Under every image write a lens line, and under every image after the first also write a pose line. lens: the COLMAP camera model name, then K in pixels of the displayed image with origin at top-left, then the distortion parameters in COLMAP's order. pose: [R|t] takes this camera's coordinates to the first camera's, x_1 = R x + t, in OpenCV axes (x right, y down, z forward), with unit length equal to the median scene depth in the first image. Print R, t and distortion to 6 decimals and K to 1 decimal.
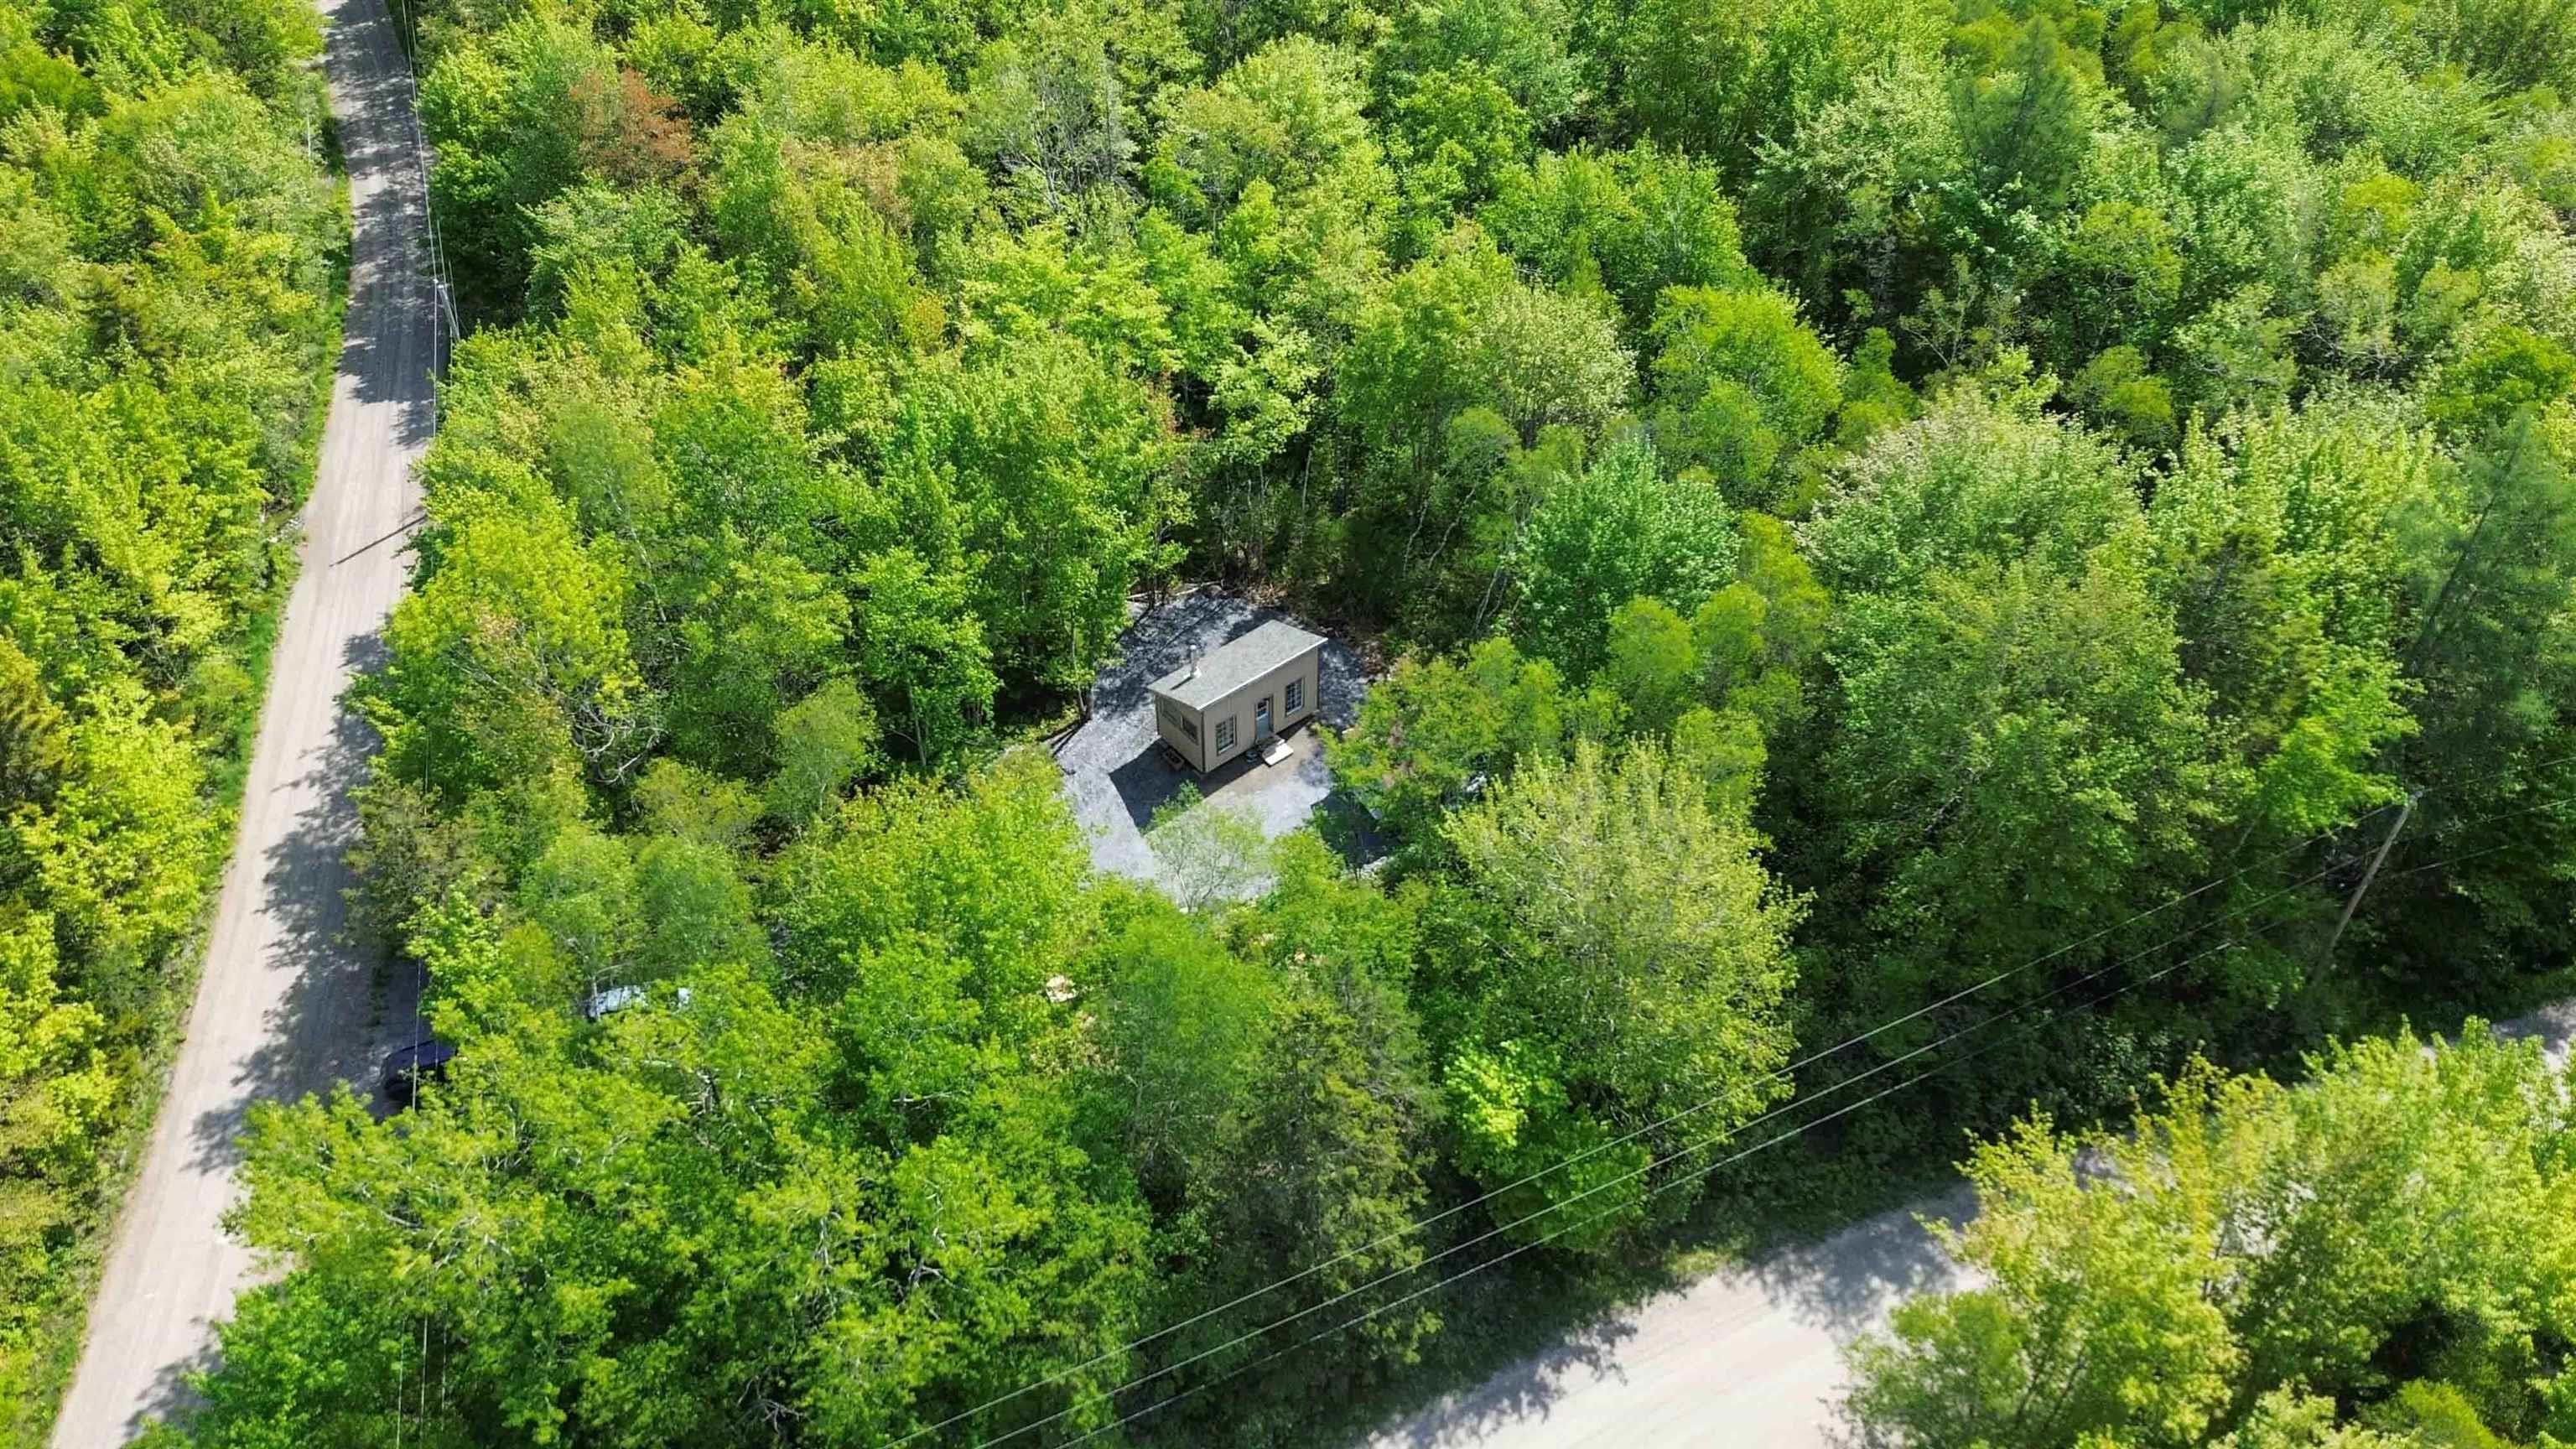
lens RADIAL K [[1830.8, 0, 1278.4], [0, 1830.8, 723.9], [0, 0, 1]] dist [0.068593, -0.056070]
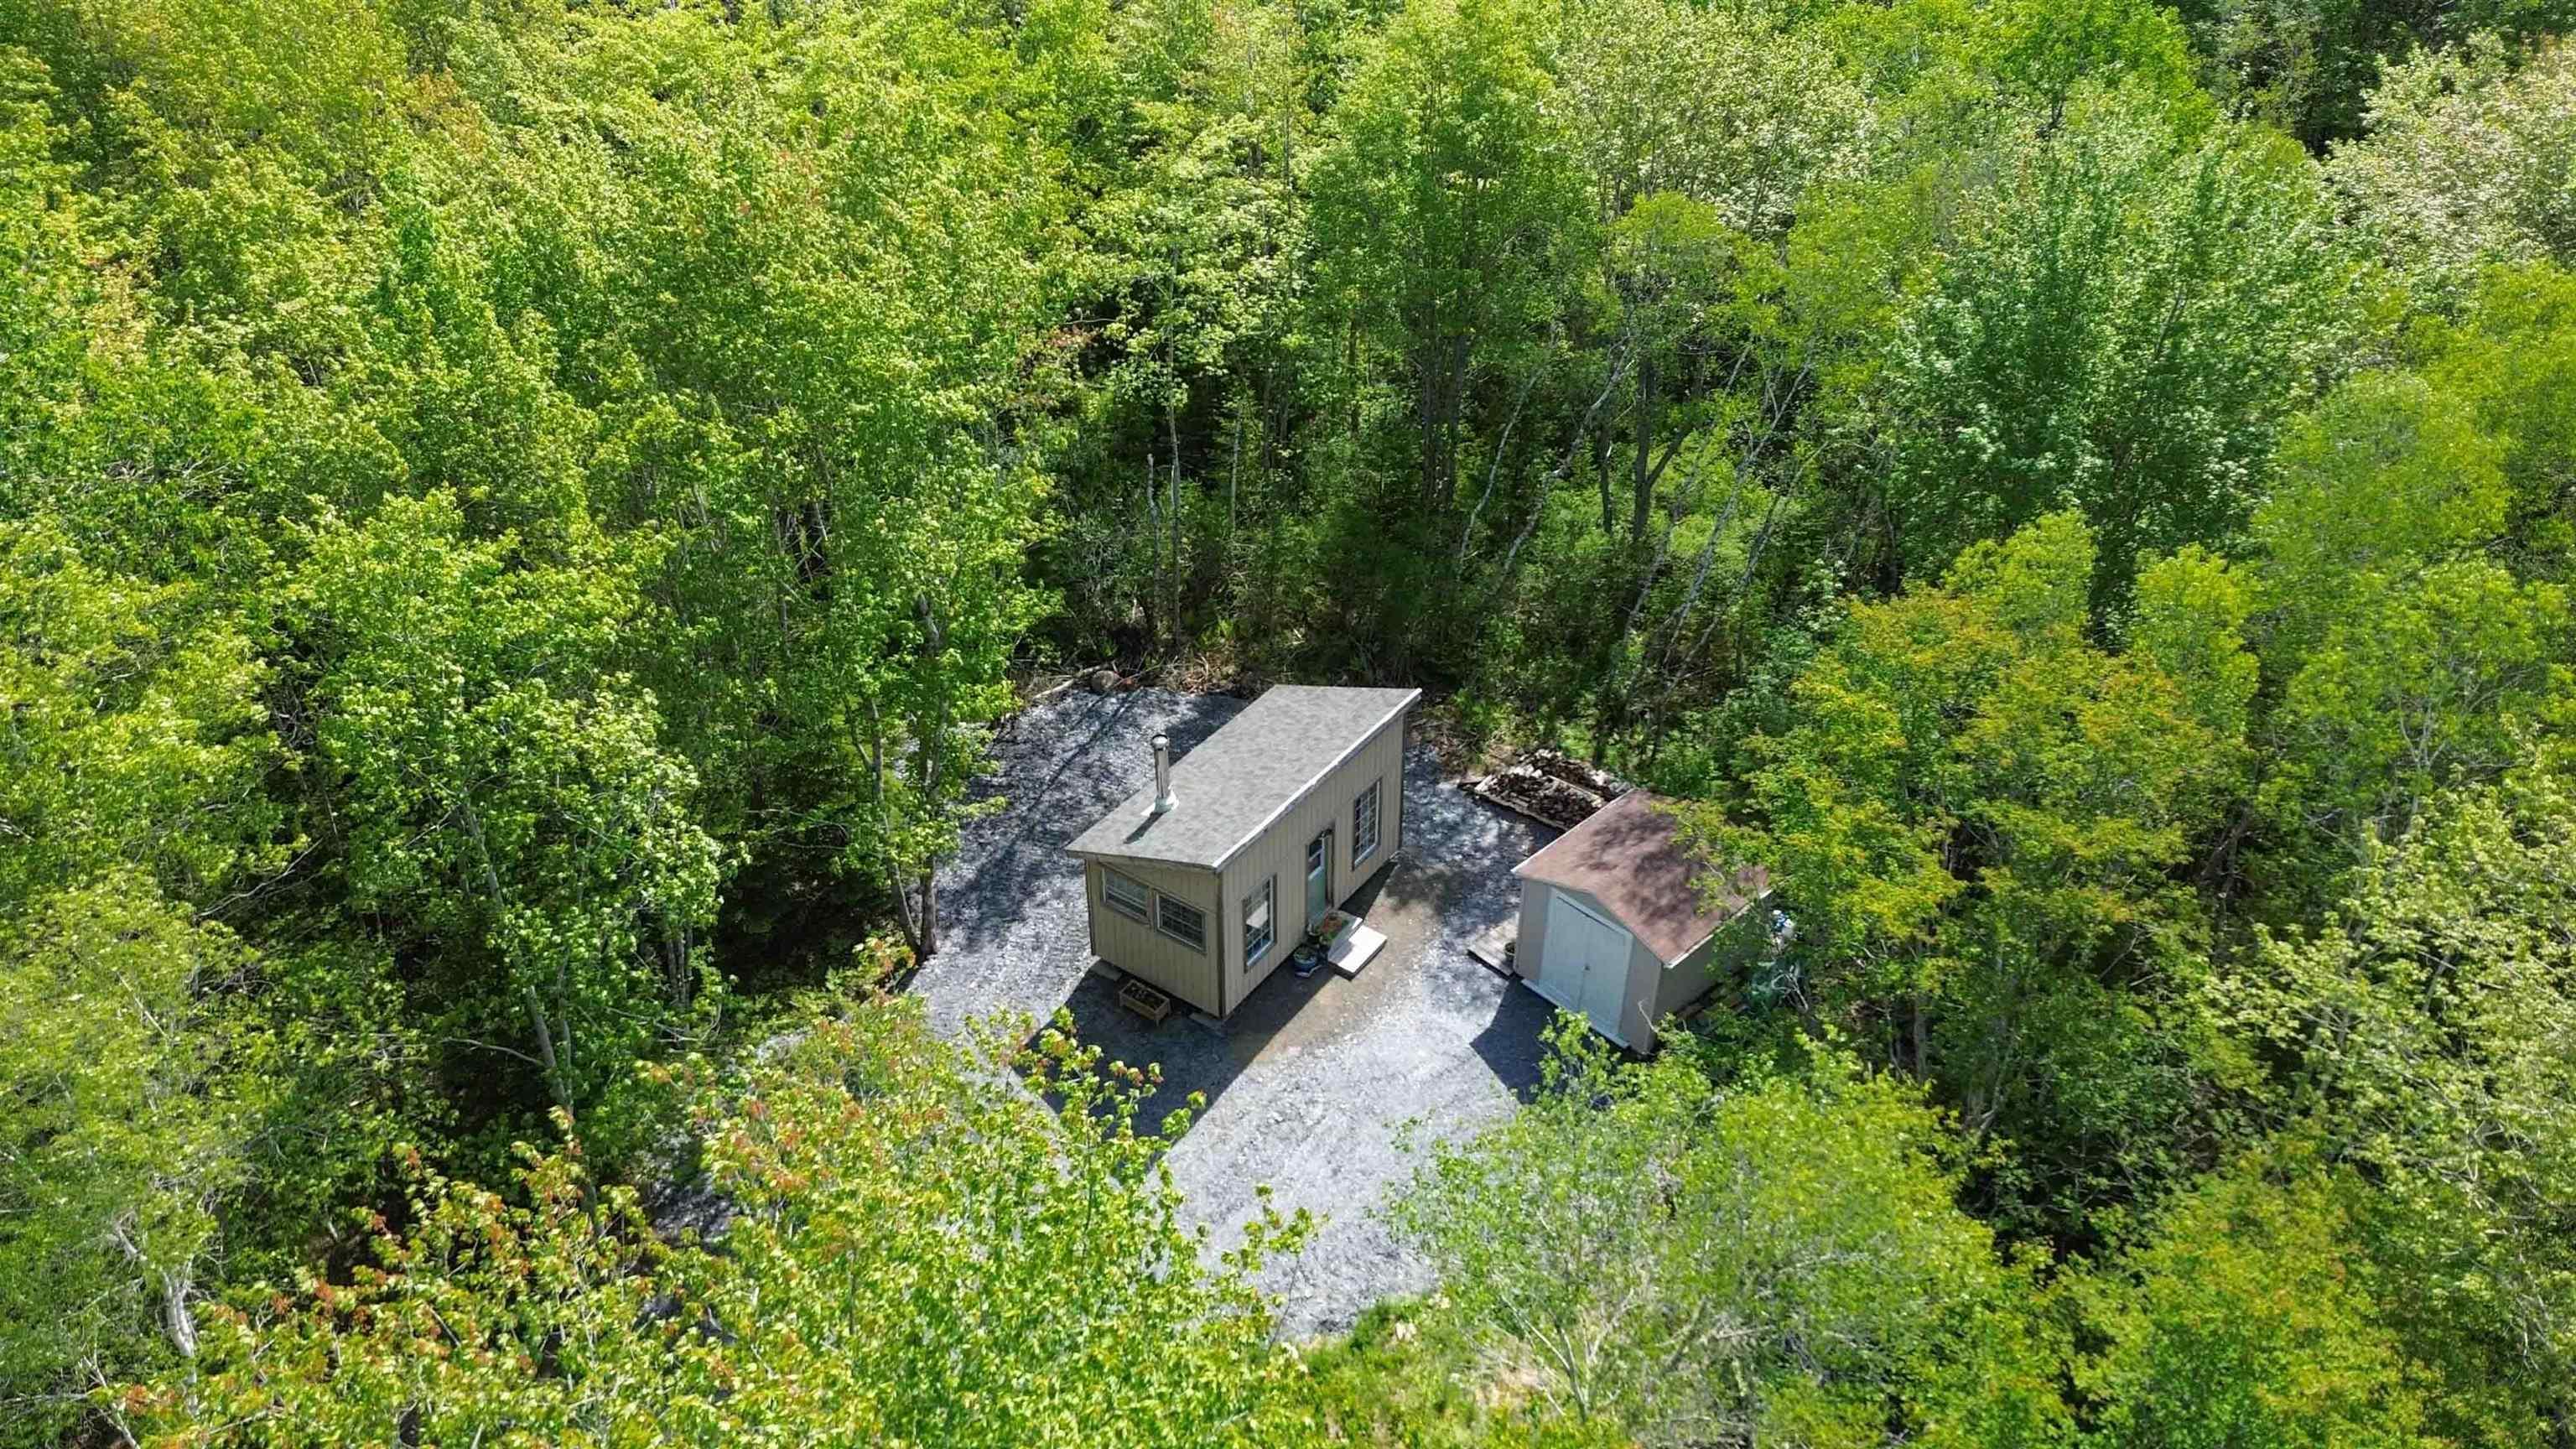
lens RADIAL K [[1830.8, 0, 1304.8], [0, 1830.8, 713.2], [0, 0, 1]] dist [0.068593, -0.056070]
pose [[0.964140, -0.150076, 0.218885, -0.107575], [0.181690, 0.974429, -0.132198, 0.017486], [-0.193448, 0.167227, 0.966754, 0.545252]]
